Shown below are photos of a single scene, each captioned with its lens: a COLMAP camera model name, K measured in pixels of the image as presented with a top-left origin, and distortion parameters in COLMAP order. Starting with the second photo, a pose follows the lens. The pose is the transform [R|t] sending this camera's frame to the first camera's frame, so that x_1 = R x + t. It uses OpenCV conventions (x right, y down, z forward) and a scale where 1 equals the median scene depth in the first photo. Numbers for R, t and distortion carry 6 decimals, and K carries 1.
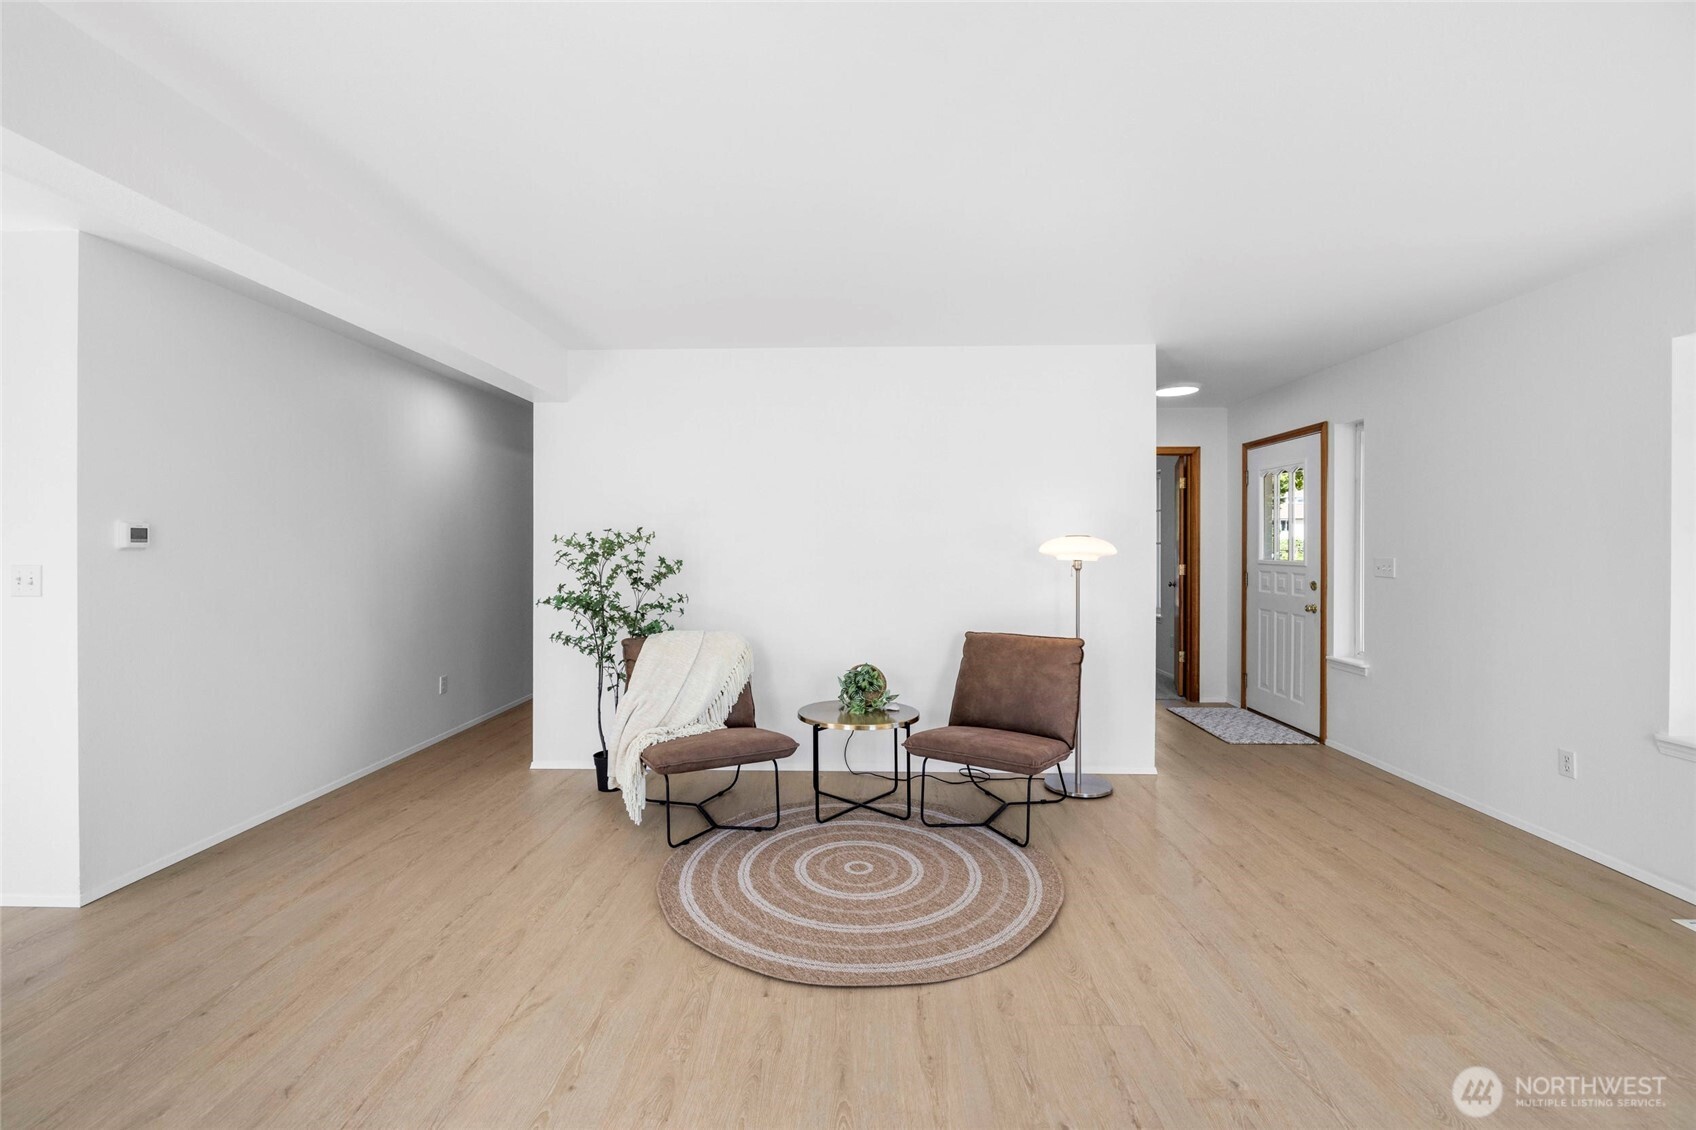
lens RADIAL K [[722.9, 0, 848.2], [0, 722.9, 545.9], [0, 0, 1]] dist [0.001408, 0.000426]
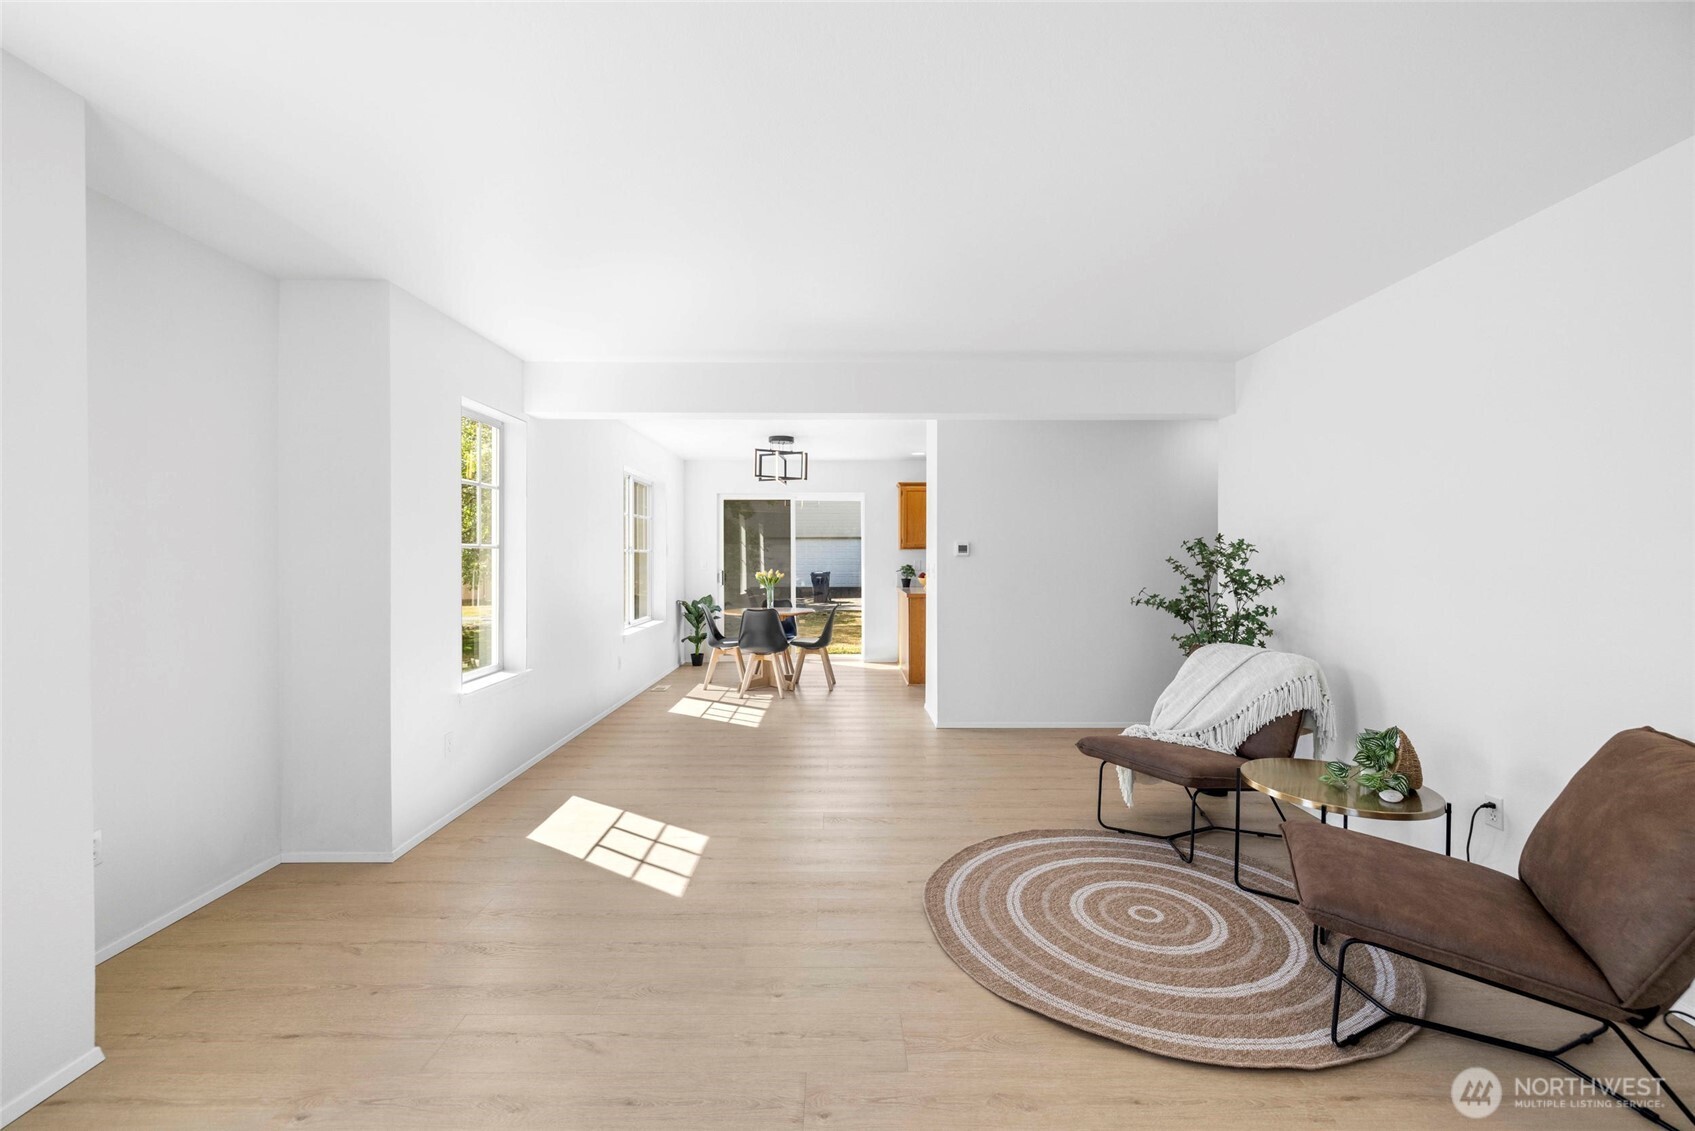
lens RADIAL K [[715.2, 0, 835.3], [0, 715.2, 549.4], [0, 0, 1]] dist [-0.001000, 0.000311]
pose [[0.017836, -0.007397, -0.999814, 0.765849], [0.001116, 0.999972, -0.007379, -0.000240], [0.999840, -0.000985, 0.017844, 0.513574]]
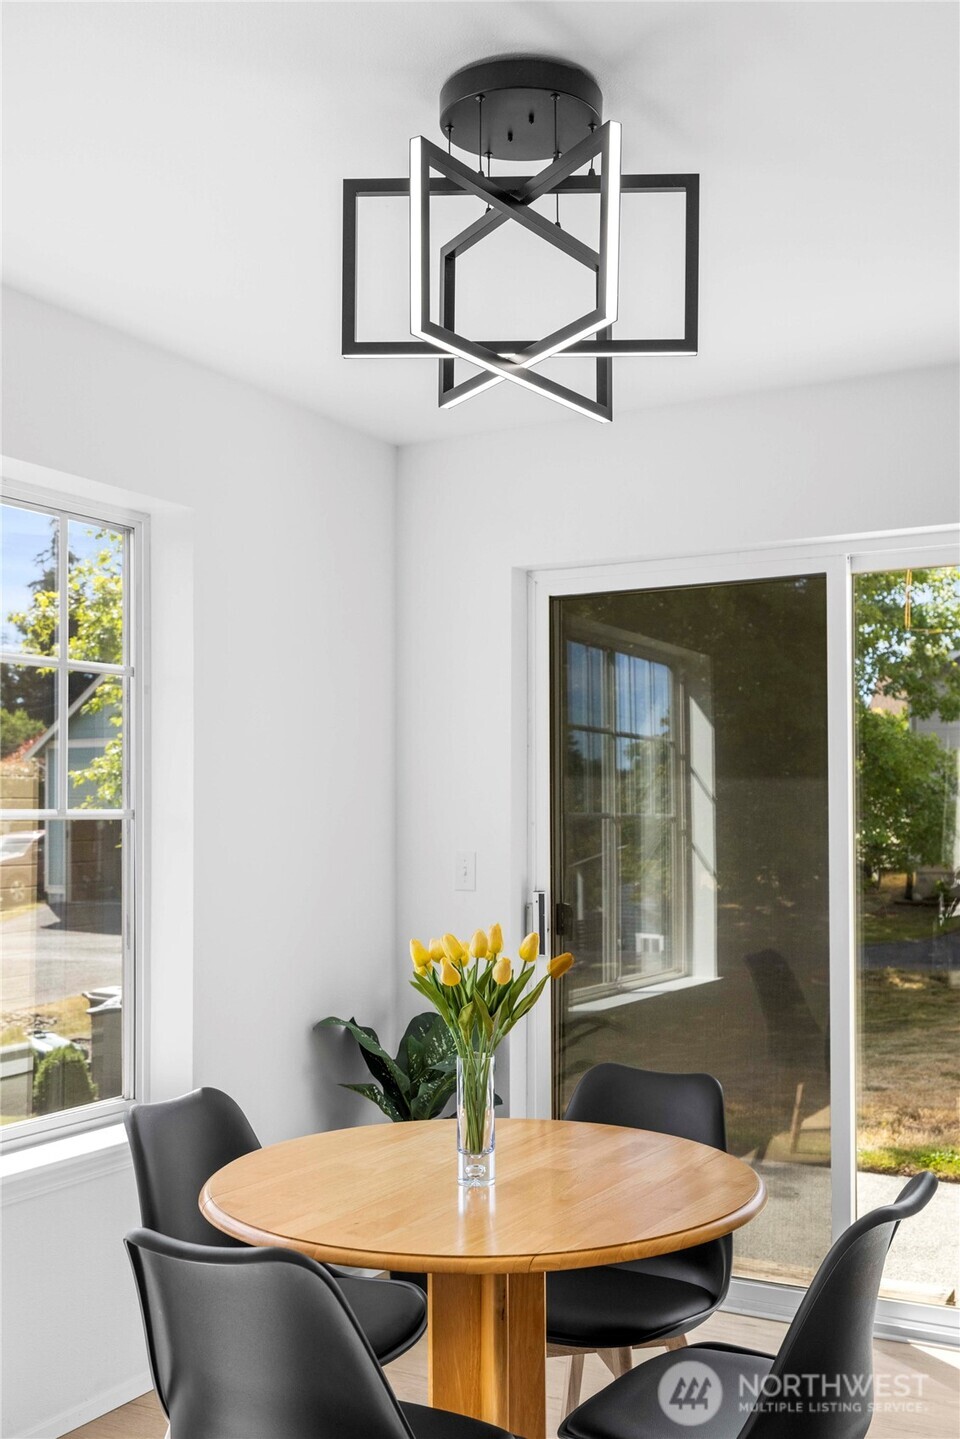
lens RADIAL K [[1450.1, 0, 483.1], [0, 1450.1, 777.3], [0, 0, 1]] dist [-0.009542, -0.005995]
pose [[-0.463884, -0.020951, -0.885648, -0.753740], [0.002251, 0.999689, -0.024828, -0.015479], [0.885893, -0.013511, -0.463693, 0.679386]]
